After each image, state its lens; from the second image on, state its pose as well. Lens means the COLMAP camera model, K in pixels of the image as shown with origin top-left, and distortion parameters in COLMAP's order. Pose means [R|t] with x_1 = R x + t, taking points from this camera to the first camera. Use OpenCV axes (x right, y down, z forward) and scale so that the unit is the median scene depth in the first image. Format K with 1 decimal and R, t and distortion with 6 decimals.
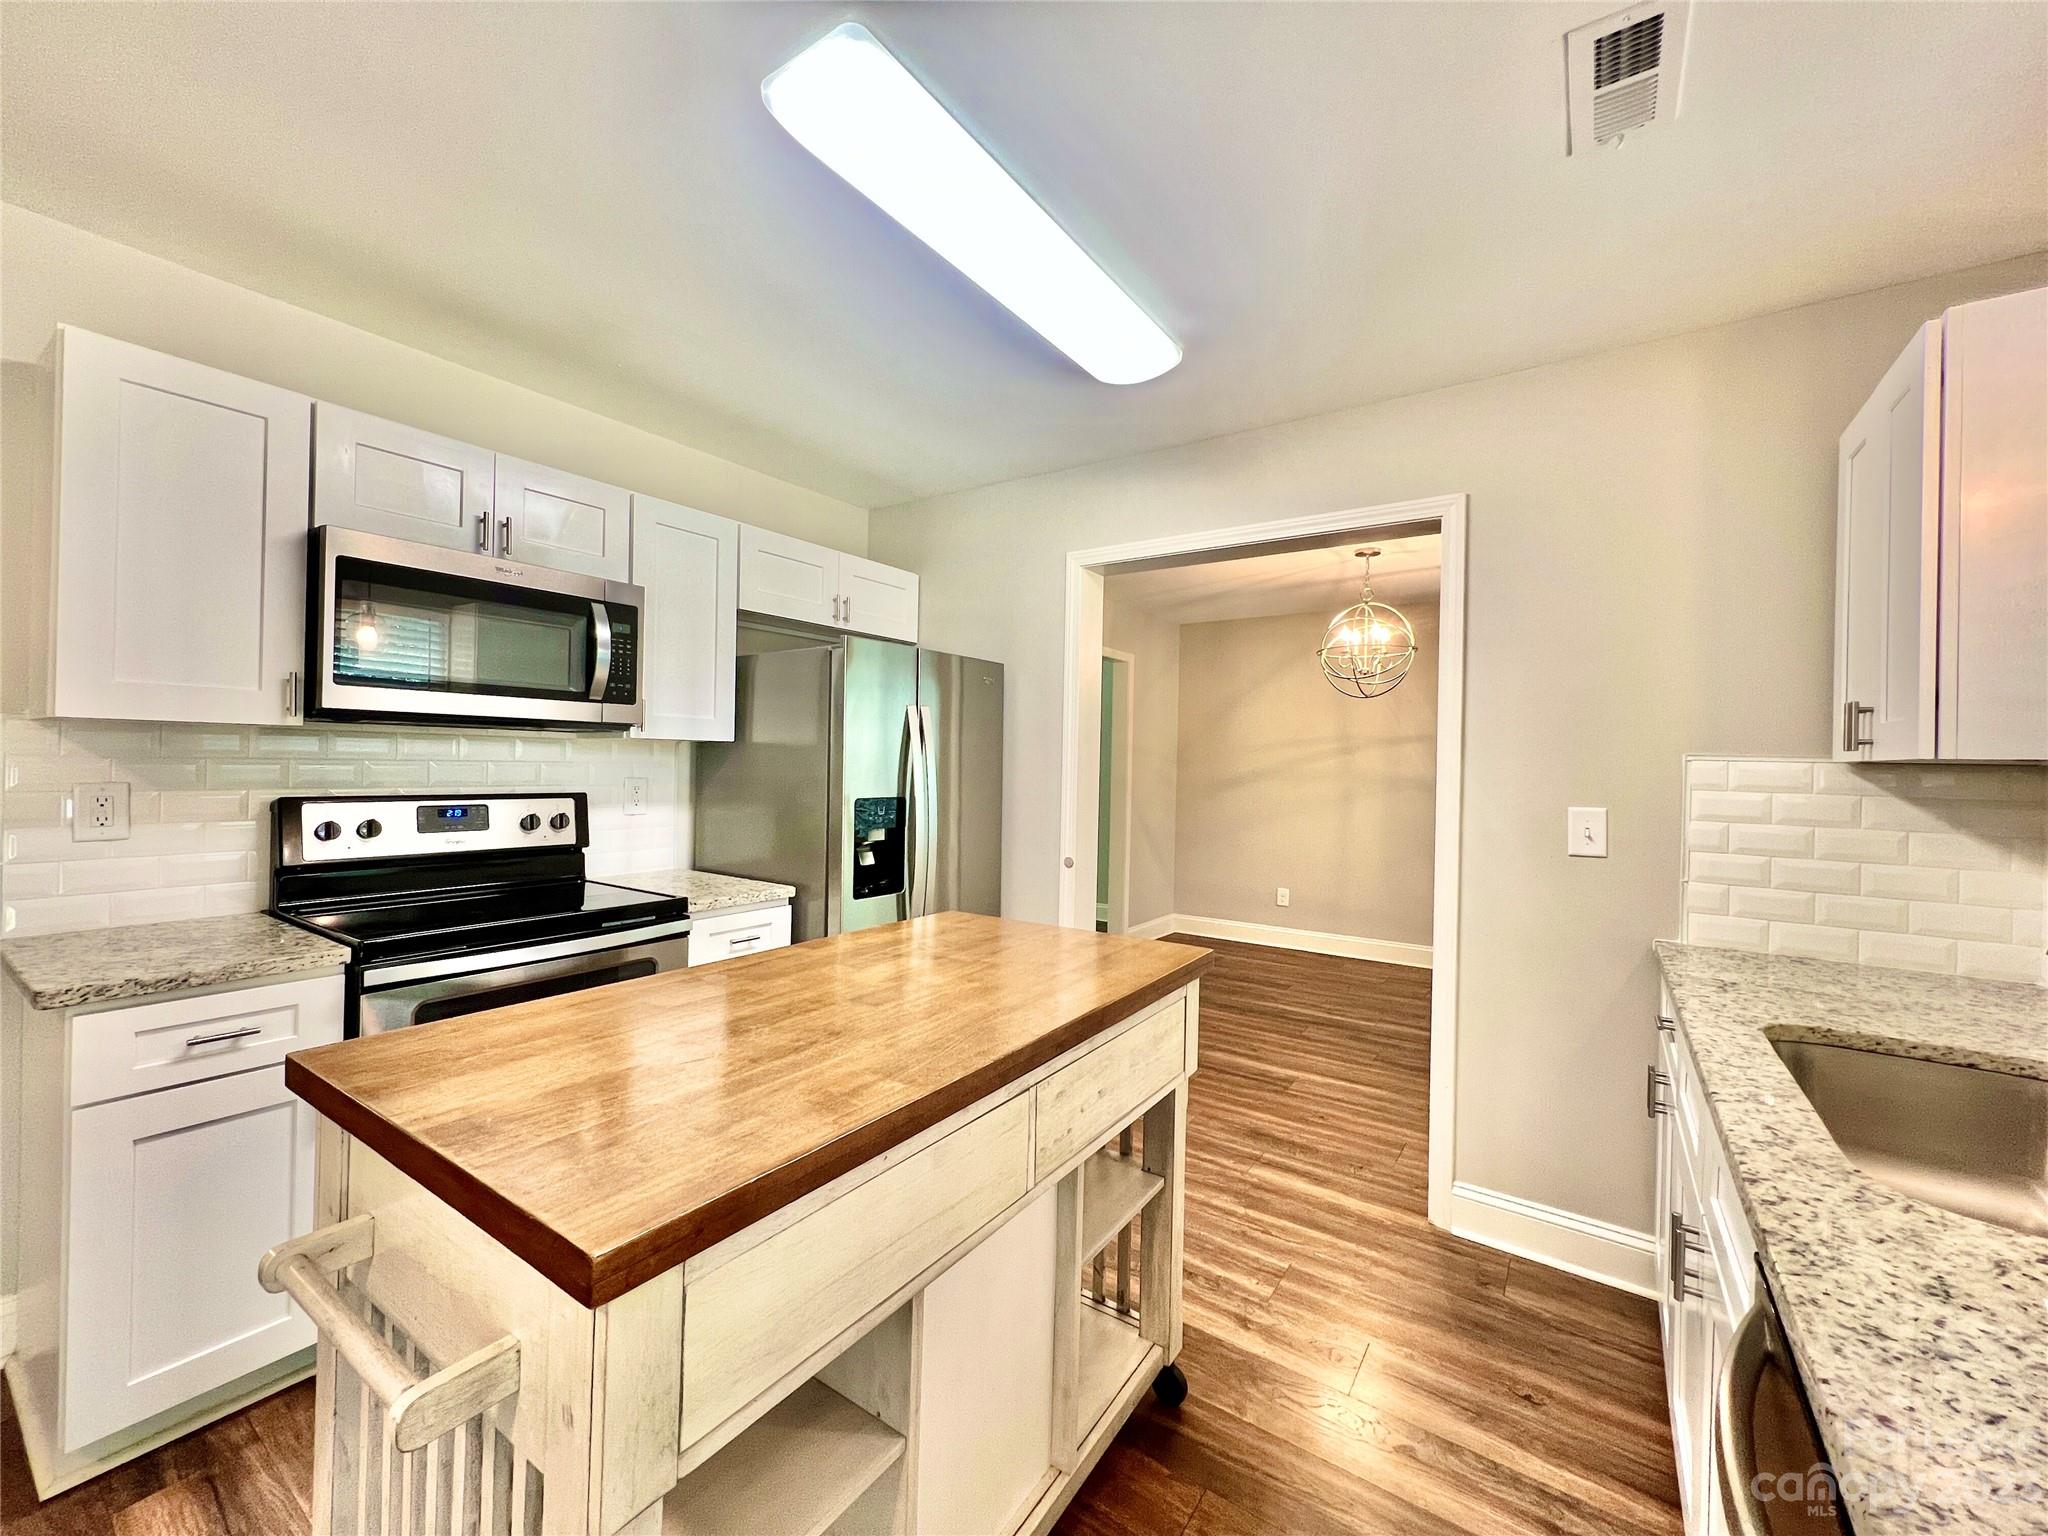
lens RADIAL K [[821.4, 0, 1022.3], [0, 821.4, 760.7], [0, 0, 1]] dist [-0.001429, 0.000680]
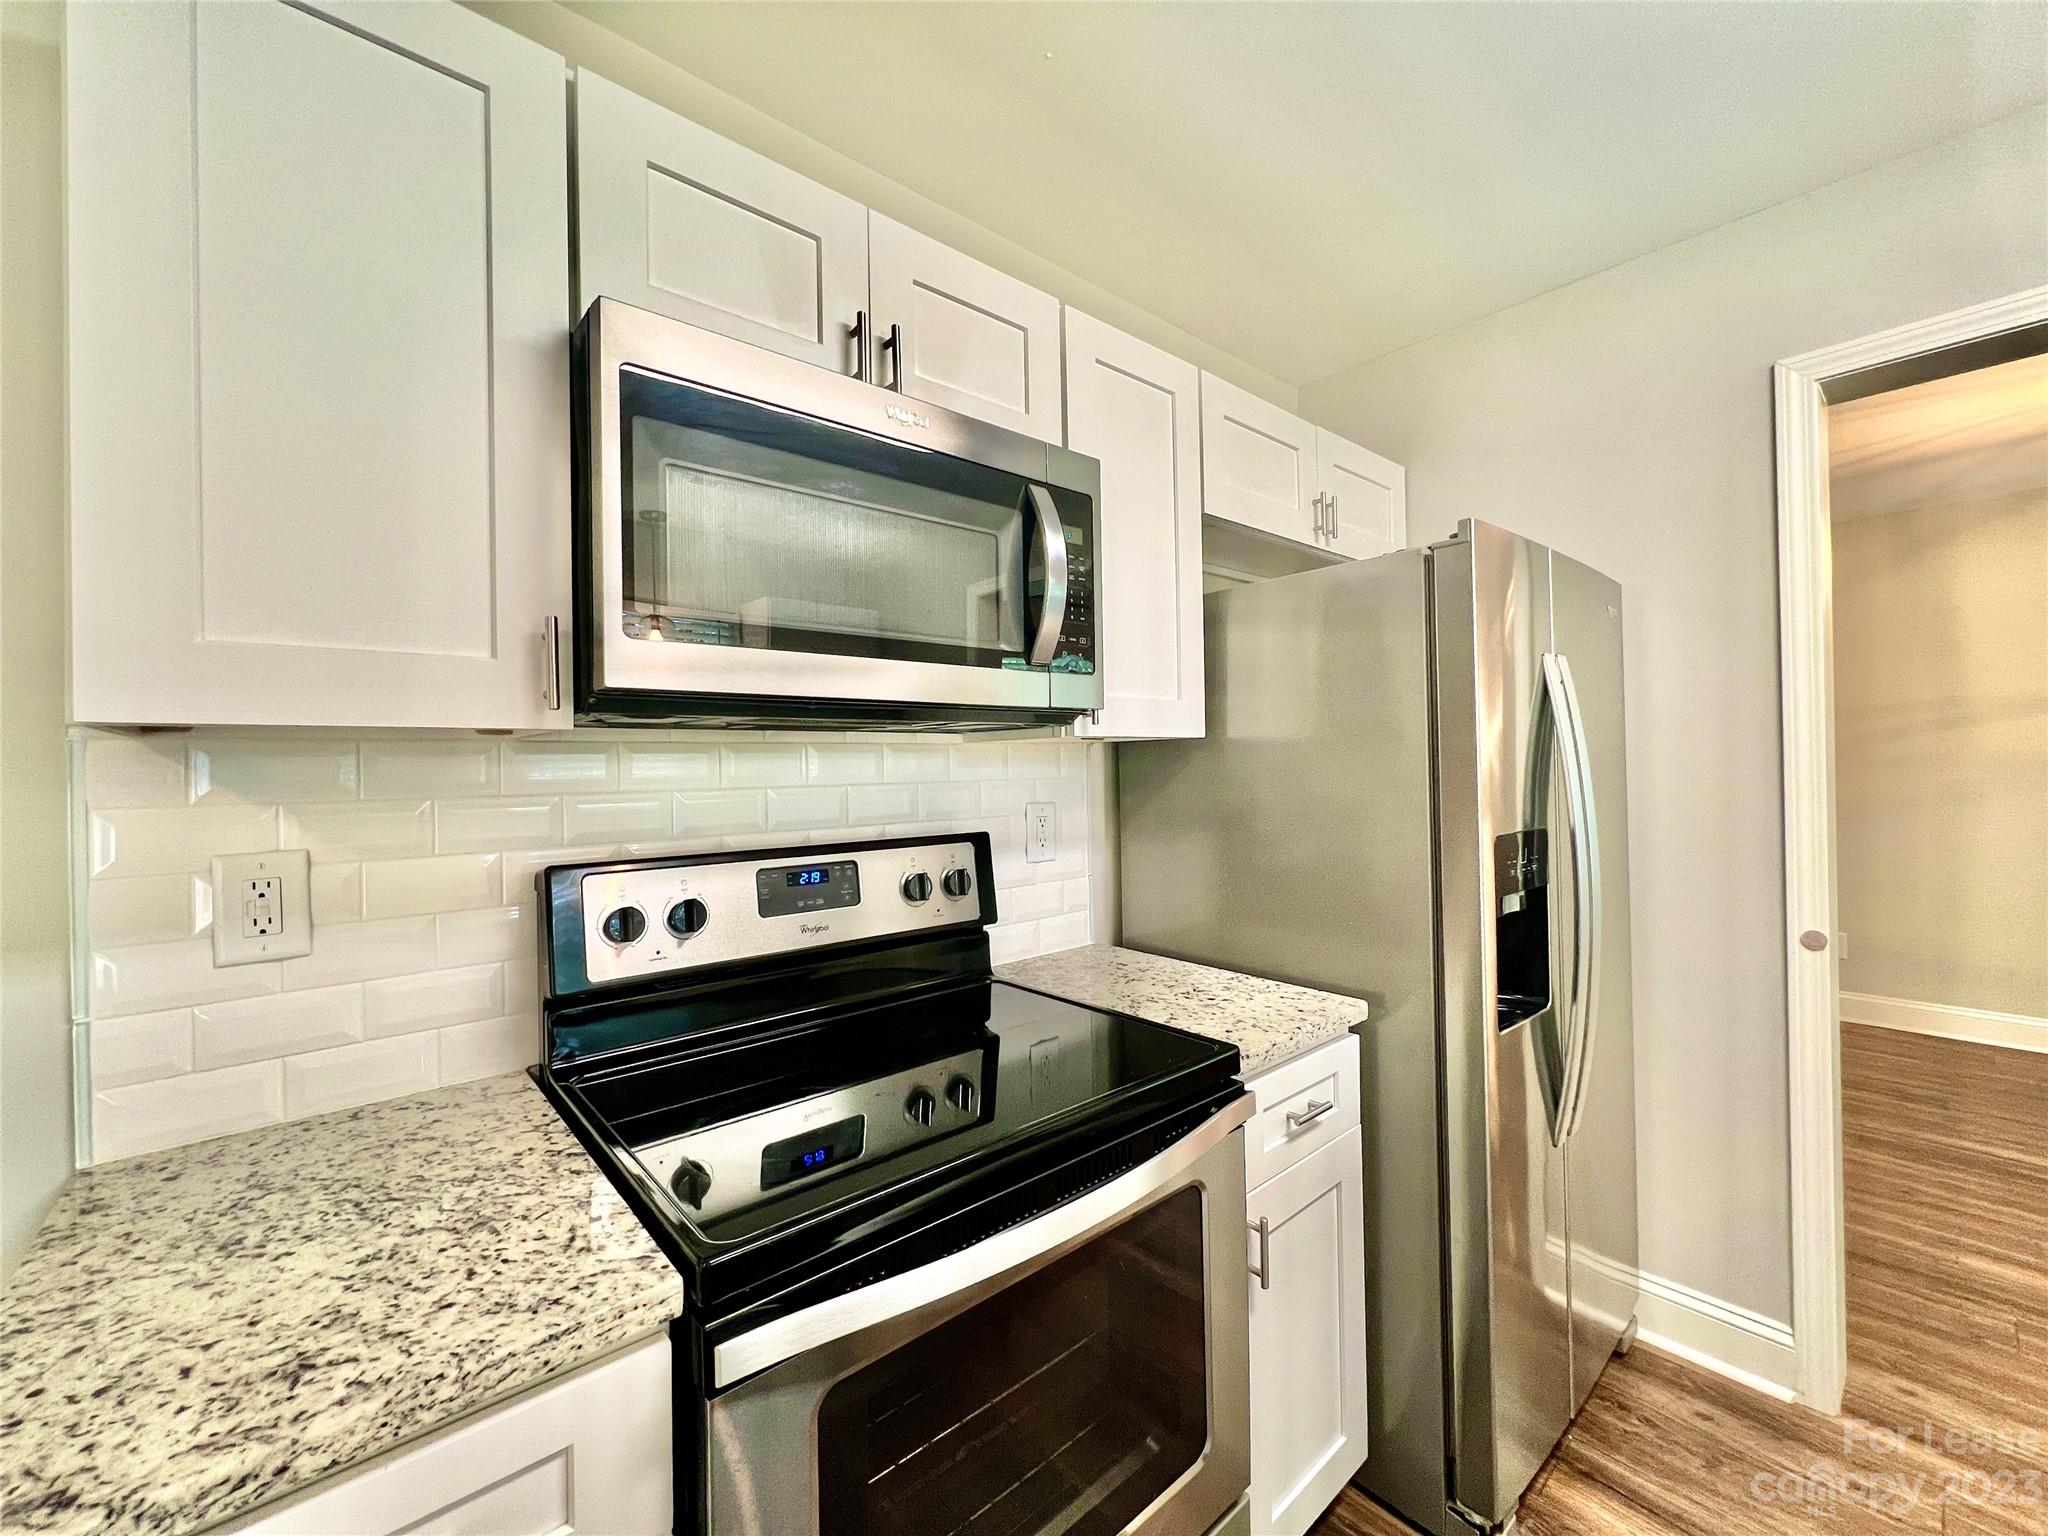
lens RADIAL K [[821.4, 0, 1022.3], [0, 821.4, 760.7], [0, 0, 1]] dist [-0.001429, 0.000680]
pose [[0.968065, -0.036752, -0.247991, -0.449343], [0.036232, 0.999321, -0.006661, -0.010331], [0.248068, -0.002537, 0.968739, 0.535702]]
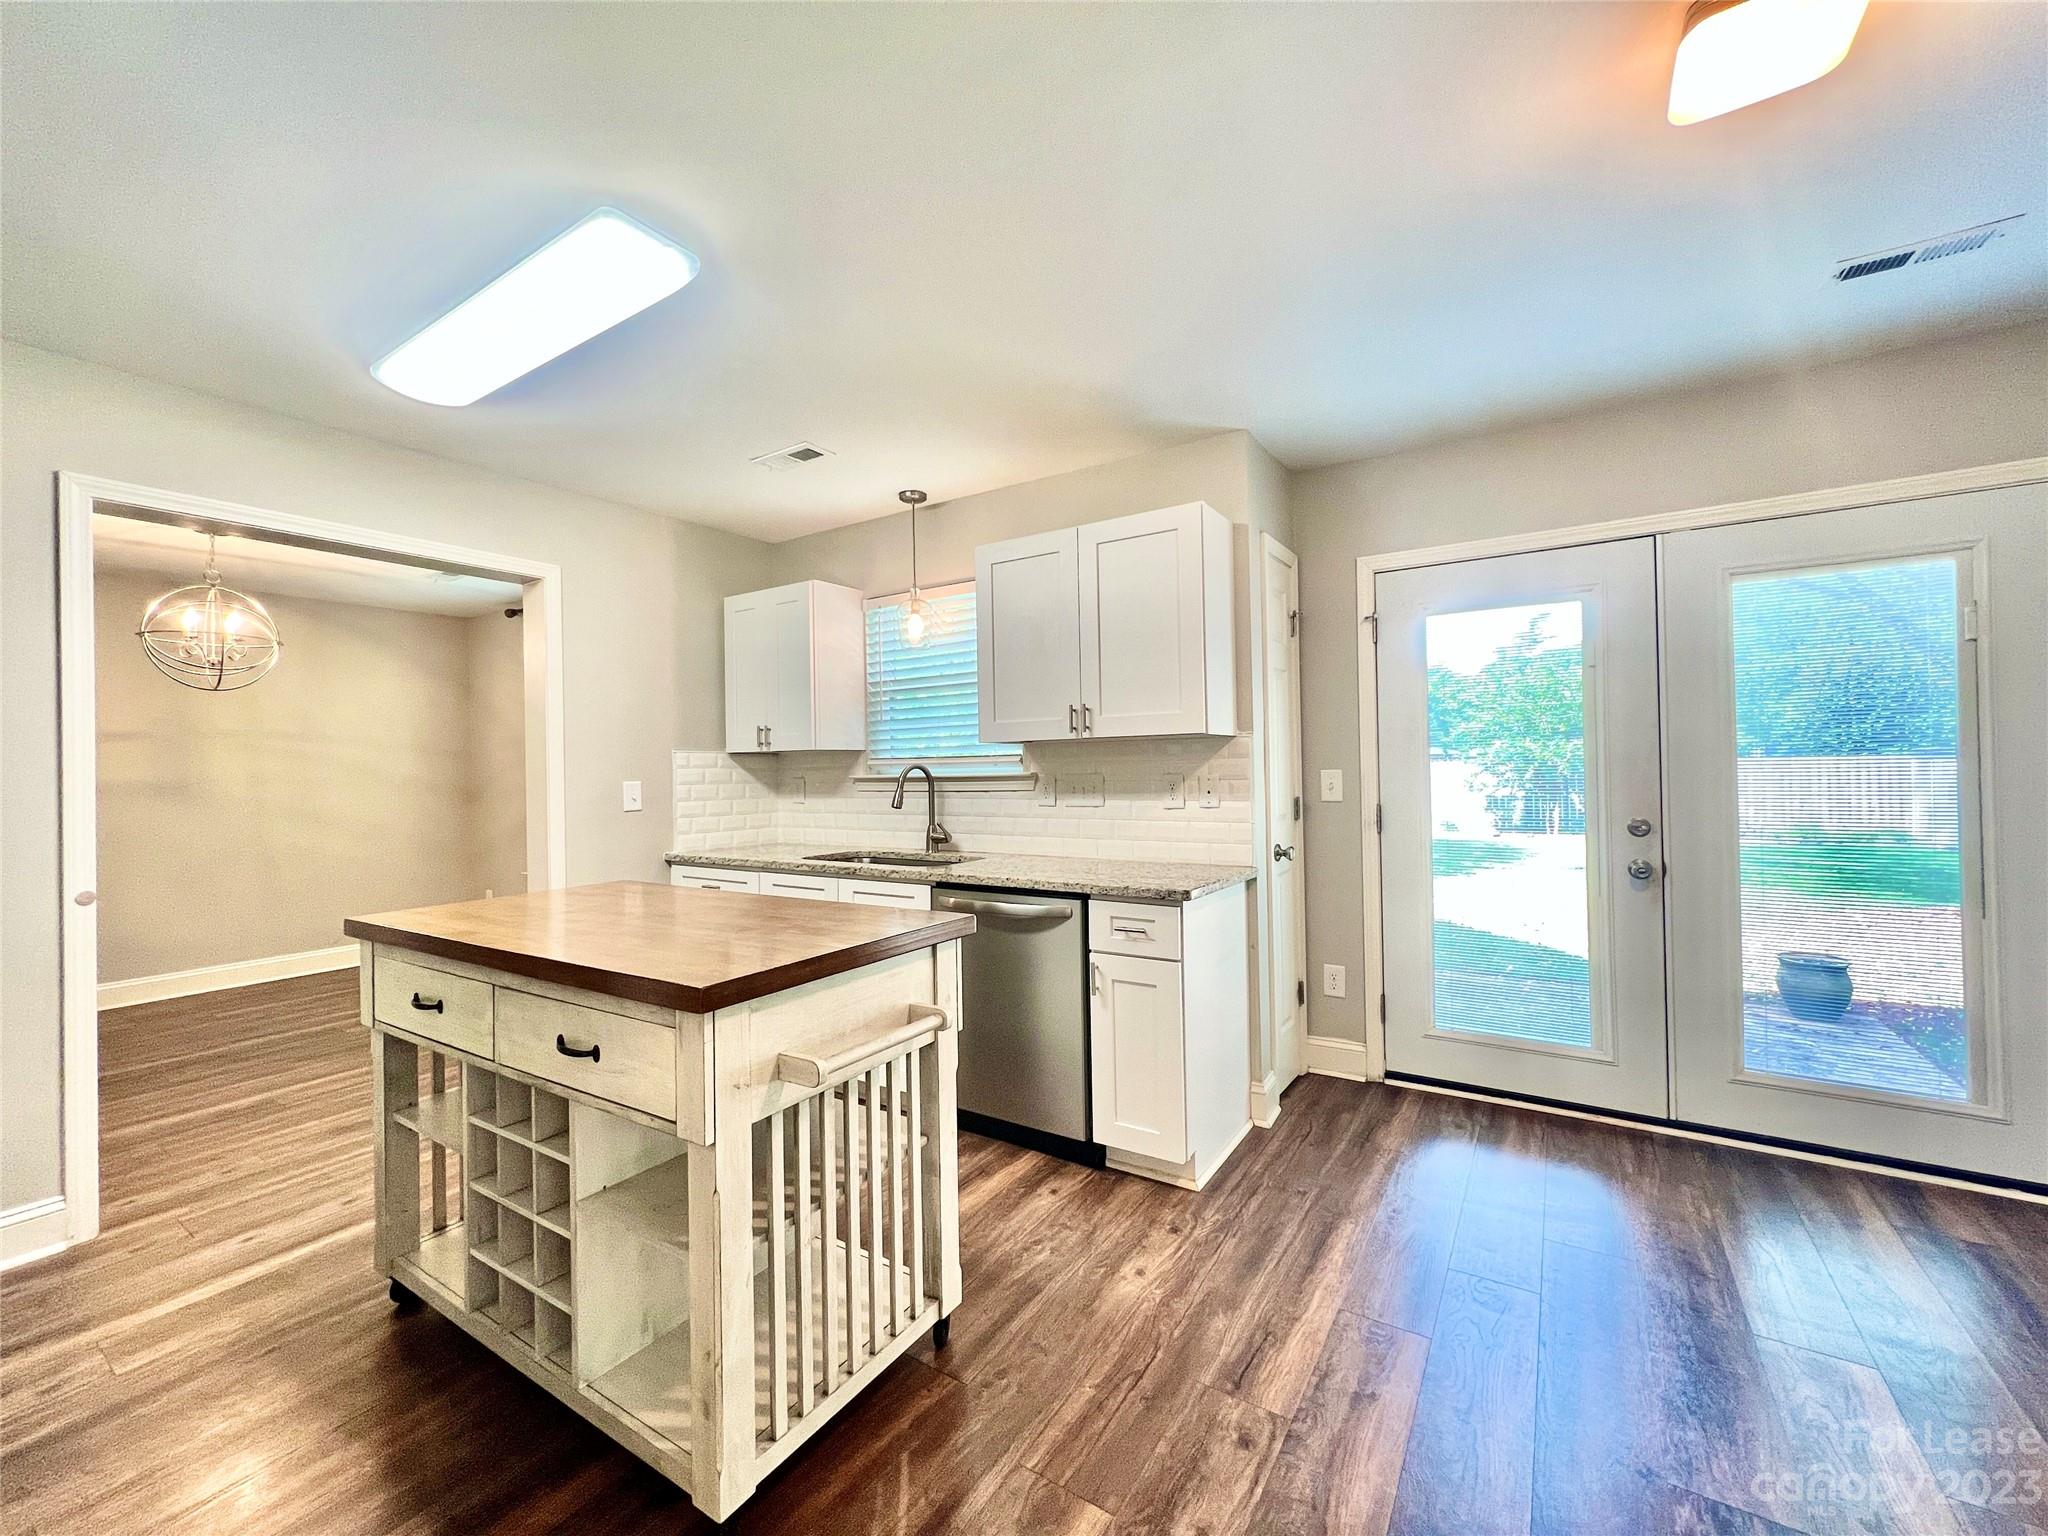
lens RADIAL K [[821.4, 0, 1022.3], [0, 821.4, 760.7], [0, 0, 1]] dist [-0.001429, 0.000680]
pose [[-0.026680, -0.011585, 0.999577, -1.032888], [0.015308, 0.999811, 0.011997, 0.007904], [-0.999527, 0.015622, -0.026497, 0.272332]]
